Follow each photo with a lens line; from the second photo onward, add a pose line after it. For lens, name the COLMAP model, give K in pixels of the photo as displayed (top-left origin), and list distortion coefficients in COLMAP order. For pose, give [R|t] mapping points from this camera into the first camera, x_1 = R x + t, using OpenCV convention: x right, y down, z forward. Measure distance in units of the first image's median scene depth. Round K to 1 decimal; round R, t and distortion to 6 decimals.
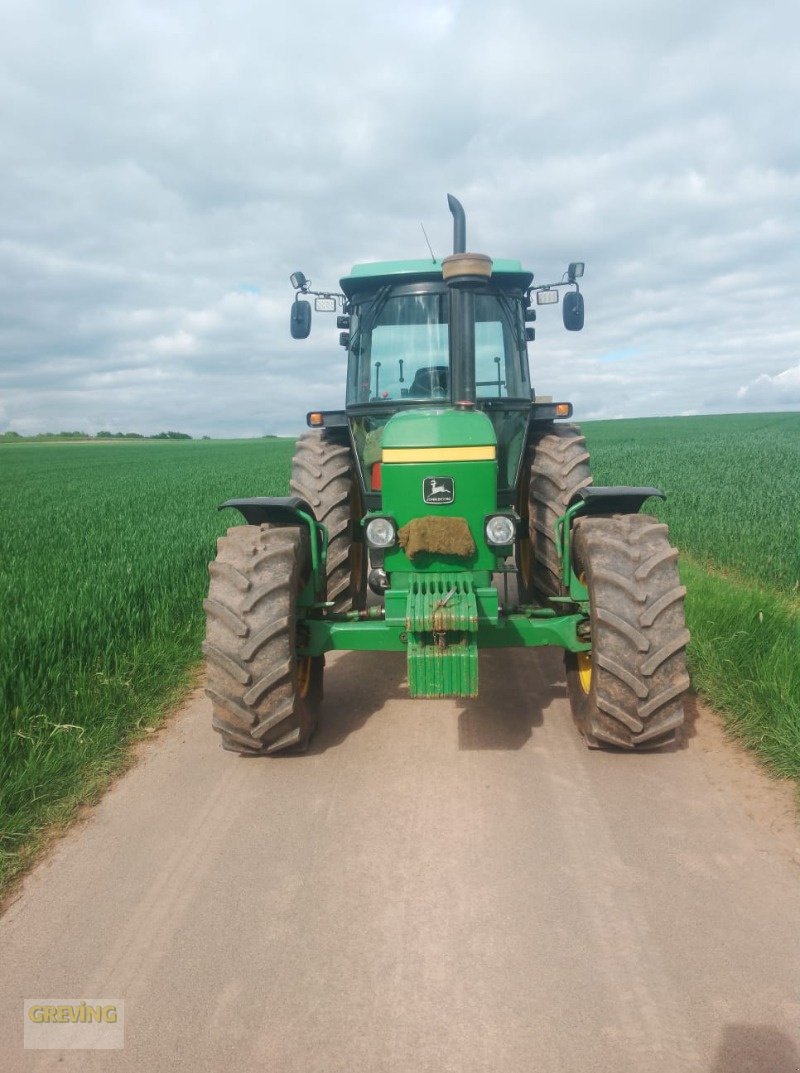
lens RADIAL K [[843.1, 0, 400.0], [0, 843.1, 536.5], [0, 0, 1]] dist [0.108122, -0.247463]
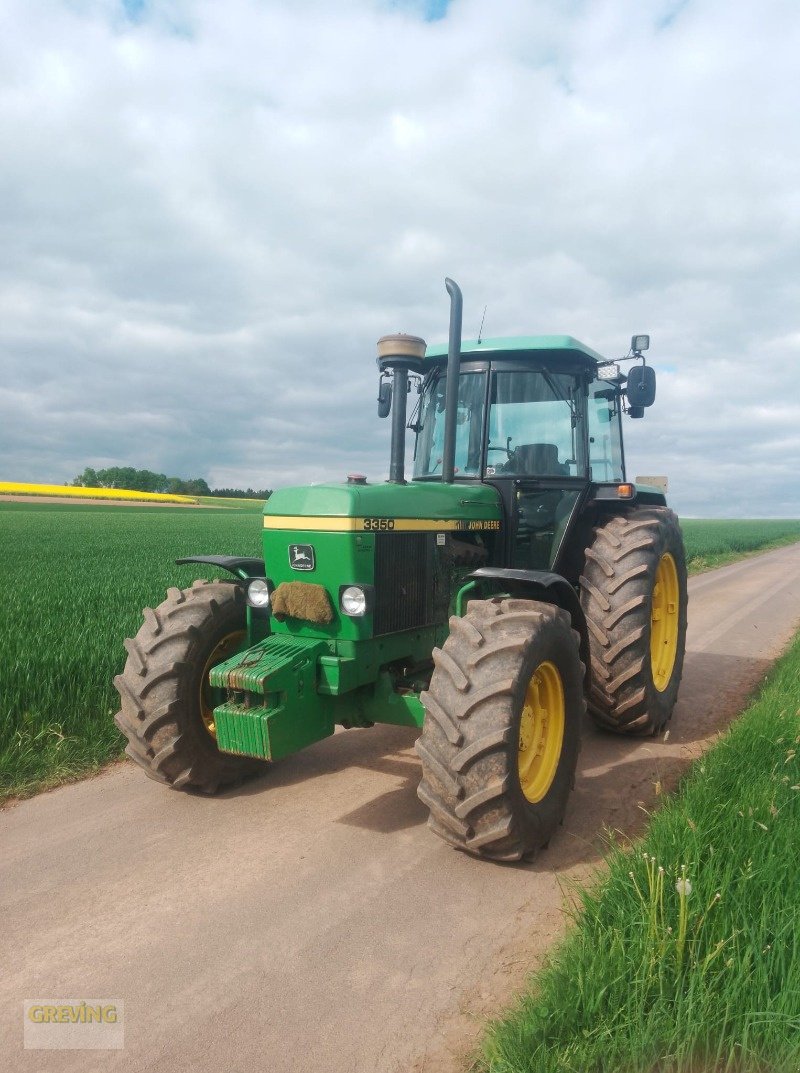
lens RADIAL K [[843.1, 0, 400.0], [0, 843.1, 536.5], [0, 0, 1]] dist [0.108122, -0.247463]
pose [[0.896608, 0.056726, -0.439177, 0.535405], [-0.096934, 0.992850, -0.069655, -0.016903], [0.432086, 0.105025, 0.895696, 0.101775]]
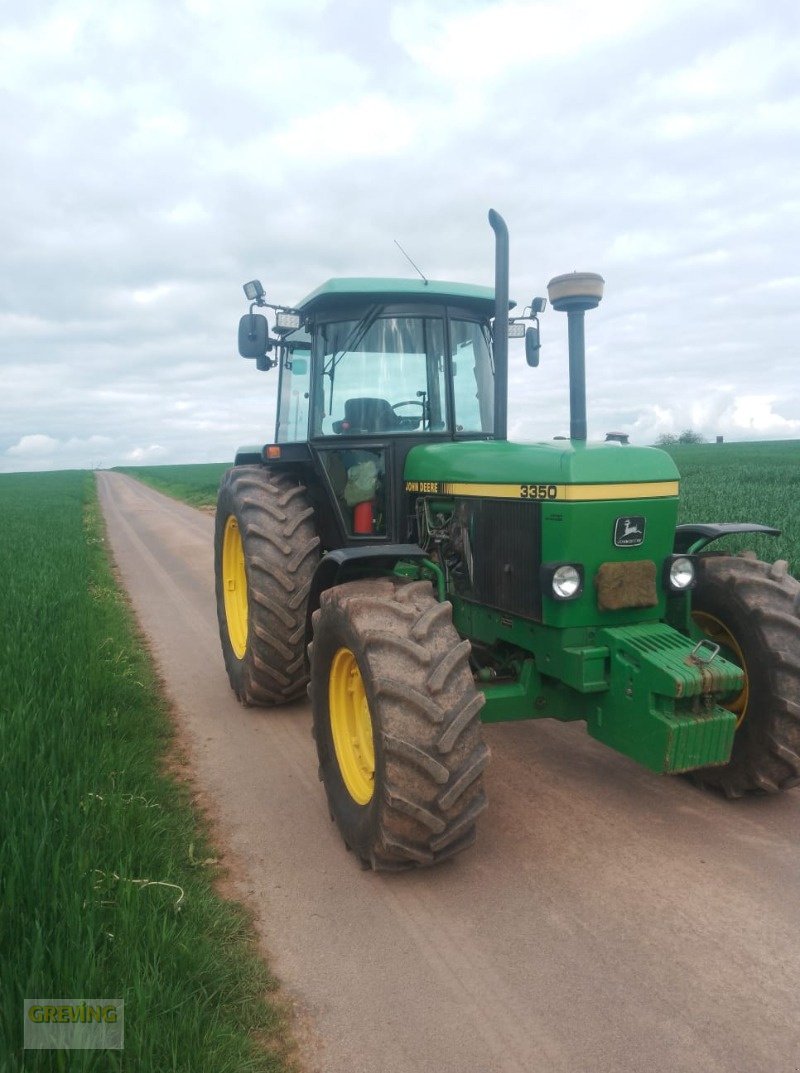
lens RADIAL K [[843.1, 0, 400.0], [0, 843.1, 536.5], [0, 0, 1]] dist [0.108122, -0.247463]
pose [[0.915724, -0.027197, 0.400886, -0.464515], [0.046394, 0.998190, -0.038256, -0.023186], [-0.399120, 0.053630, 0.915329, 0.248782]]
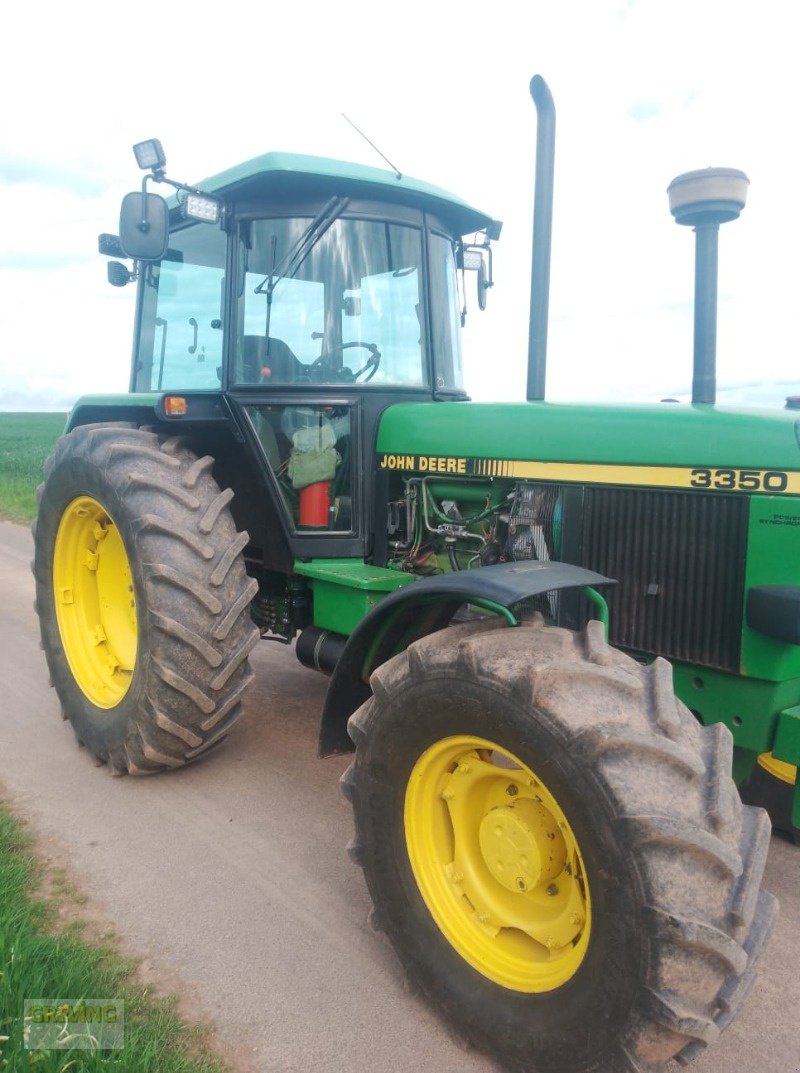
lens RADIAL K [[843.1, 0, 400.0], [0, 843.1, 536.5], [0, 0, 1]] dist [0.108122, -0.247463]
pose [[0.724595, -0.057224, 0.686795, -0.552448], [0.057495, 0.998092, 0.022502, -0.079223], [-0.686772, 0.023182, 0.726503, 0.685970]]
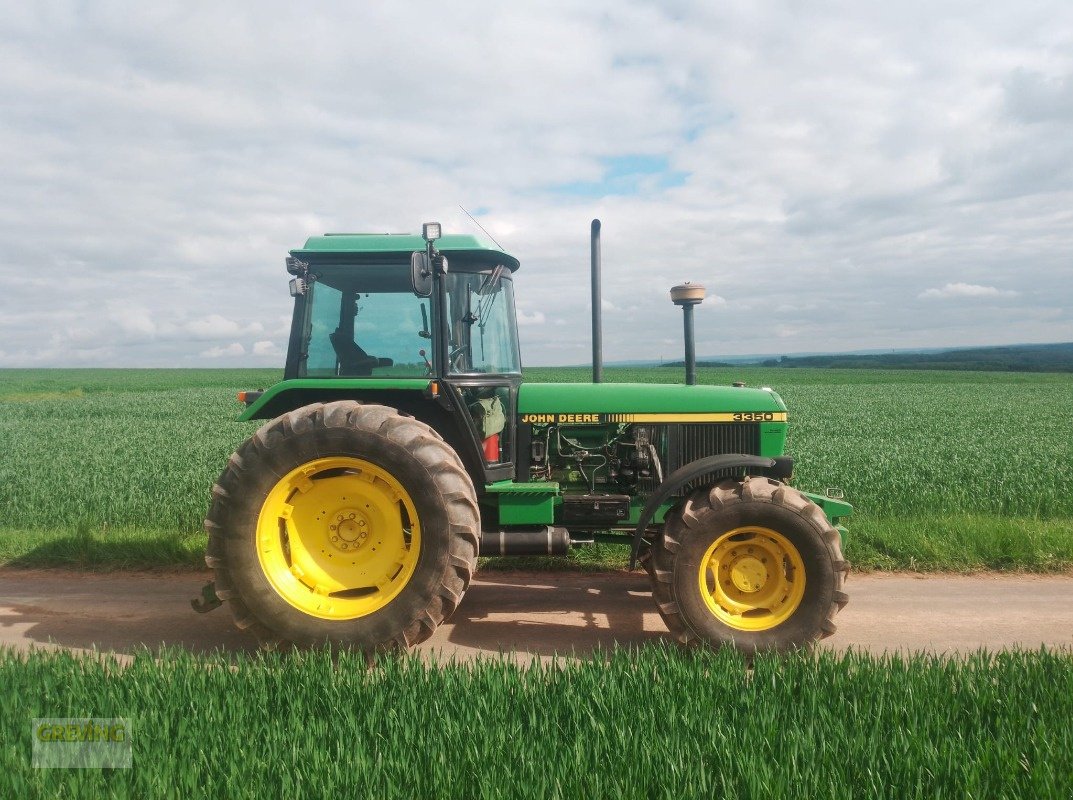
lens RADIAL K [[839.1, 0, 536.5], [0, 839.1, 400.0], [0, 0, 1]] dist [0.137330, -0.253816]
pose [[-0.018739, 0.001530, 0.999823, -1.363254], [0.129922, 0.991524, 0.000918, -0.163830], [-0.991347, 0.129916, -0.018779, 1.298630]]
